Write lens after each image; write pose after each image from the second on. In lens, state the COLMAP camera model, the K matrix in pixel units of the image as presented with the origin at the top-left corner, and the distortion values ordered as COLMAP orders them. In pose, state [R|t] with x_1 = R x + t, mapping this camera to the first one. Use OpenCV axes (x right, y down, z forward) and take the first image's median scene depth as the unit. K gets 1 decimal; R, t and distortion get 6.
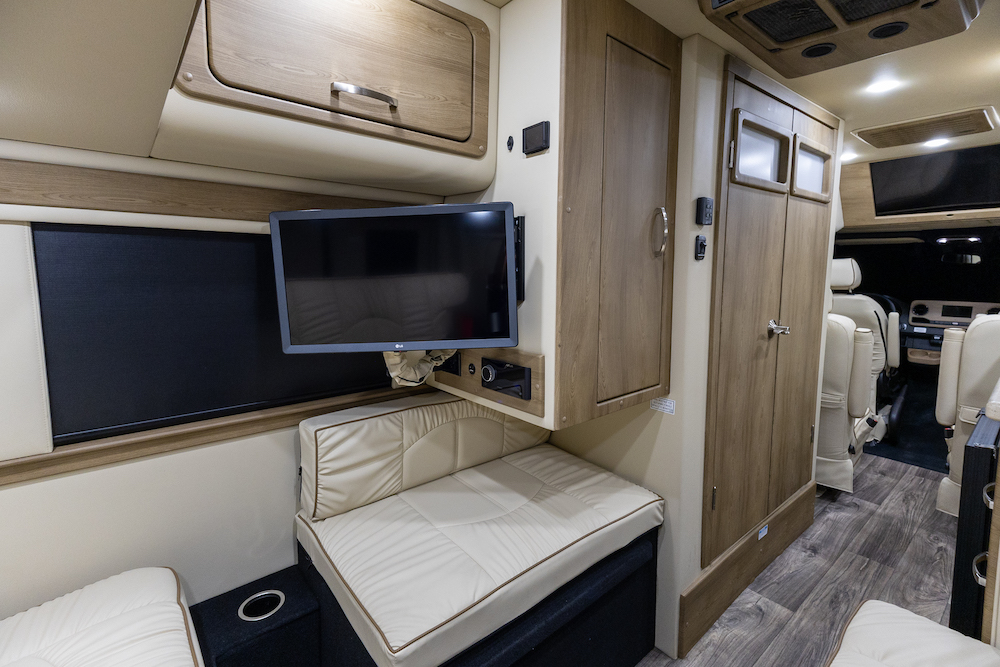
lens RADIAL K [[460.0, 0, 499.6], [0, 460.0, 308.7], [0, 0, 1]] dist [0.011901, -0.000030]
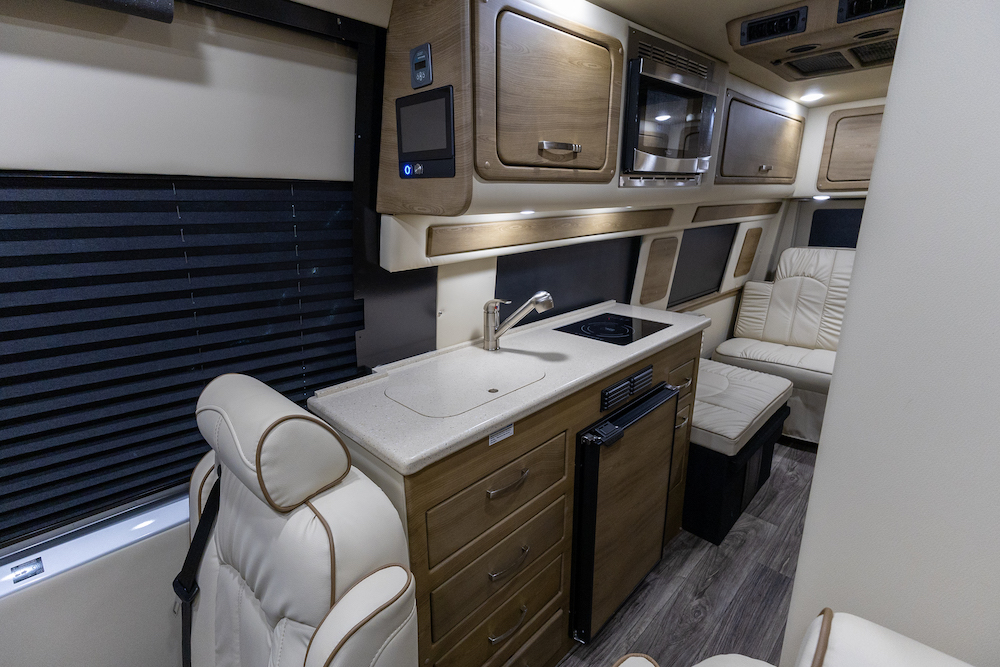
lens RADIAL K [[457.8, 0, 497.0], [0, 457.8, 334.7], [0, 0, 1]] dist [0.015353, -0.000577]
pose [[-0.996239, 0.027404, -0.082199, 1.120976], [-0.005005, 0.928882, 0.370343, -0.258401], [0.086502, 0.369362, -0.925251, 1.465606]]
